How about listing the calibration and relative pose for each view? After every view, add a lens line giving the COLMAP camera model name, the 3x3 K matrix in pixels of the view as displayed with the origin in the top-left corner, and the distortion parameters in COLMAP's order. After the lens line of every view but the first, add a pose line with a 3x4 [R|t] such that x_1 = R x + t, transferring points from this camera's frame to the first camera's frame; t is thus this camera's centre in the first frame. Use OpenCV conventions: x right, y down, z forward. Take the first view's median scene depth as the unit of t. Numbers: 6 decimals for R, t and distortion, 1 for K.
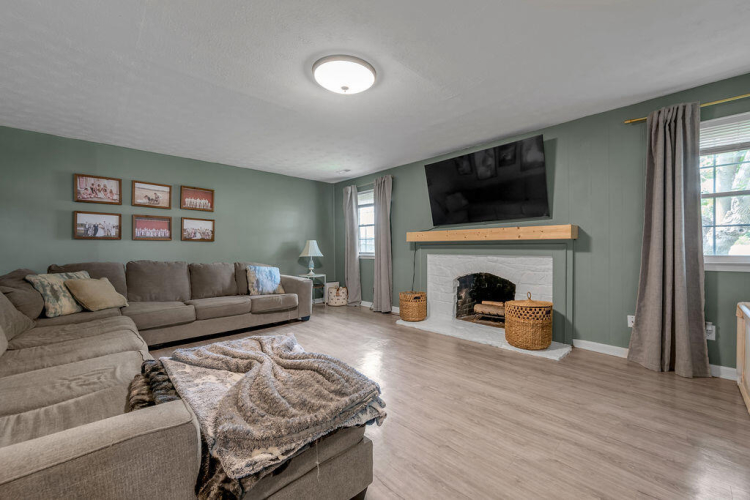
lens RADIAL K [[315.7, 0, 379.2], [0, 315.7, 252.3], [0, 0, 1]] dist [-0.001729, -0.000132]
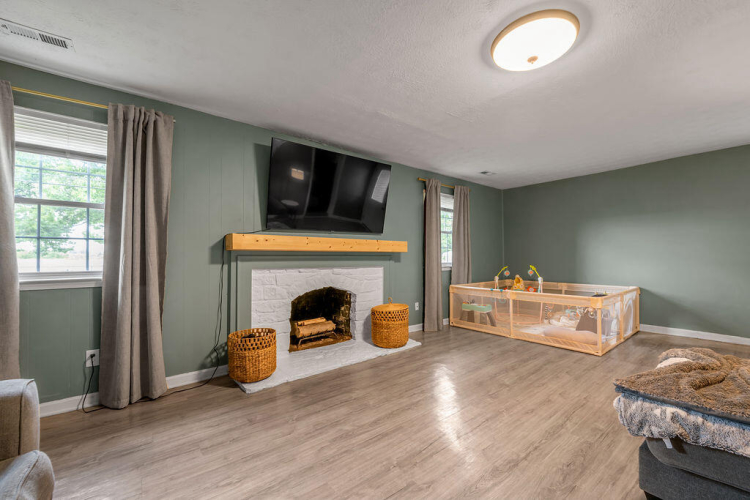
lens RADIAL K [[315.7, 0, 379.2], [0, 315.7, 252.3], [0, 0, 1]] dist [-0.001729, -0.000132]
pose [[0.048927, 0.015516, 0.998682, -0.164170], [0.013873, 0.999772, -0.016213, -0.005147], [-0.998706, 0.014648, 0.048700, 0.237675]]
